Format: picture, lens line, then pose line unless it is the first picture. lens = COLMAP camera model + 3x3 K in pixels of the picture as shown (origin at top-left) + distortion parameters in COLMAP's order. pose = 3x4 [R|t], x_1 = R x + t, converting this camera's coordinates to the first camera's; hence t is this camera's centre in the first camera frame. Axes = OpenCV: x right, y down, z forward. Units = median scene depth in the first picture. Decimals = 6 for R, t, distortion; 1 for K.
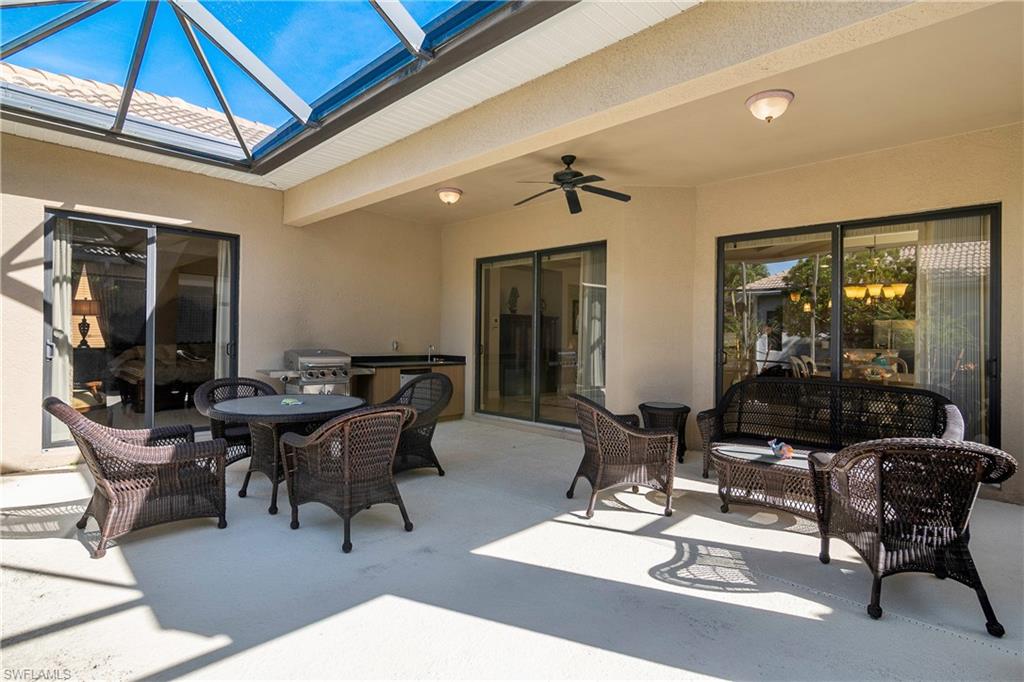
lens RADIAL K [[515.8, 0, 508.4], [0, 515.8, 336.2], [0, 0, 1]] dist [-0.026389, 0.005864]
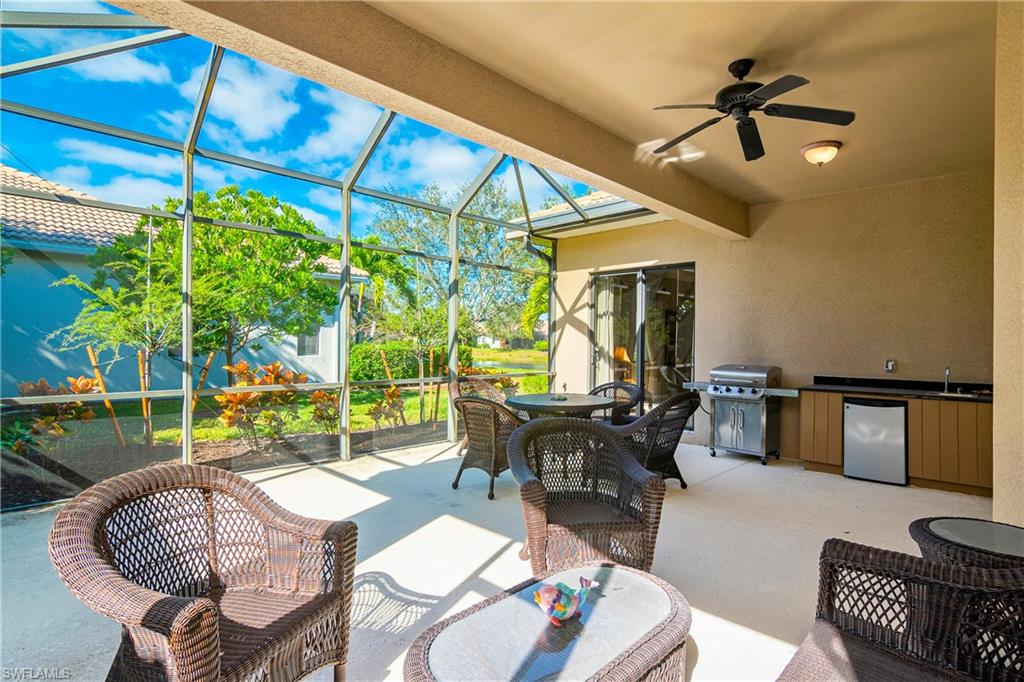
lens RADIAL K [[515.8, 0, 509.6], [0, 515.8, 340.9], [0, 0, 1]] dist [-0.026389, 0.005864]
pose [[-0.016425, -0.015738, -0.999741, 0.800276], [-0.011645, 0.999811, -0.015548, 0.001140], [0.999797, 0.011386, -0.016605, 0.771465]]
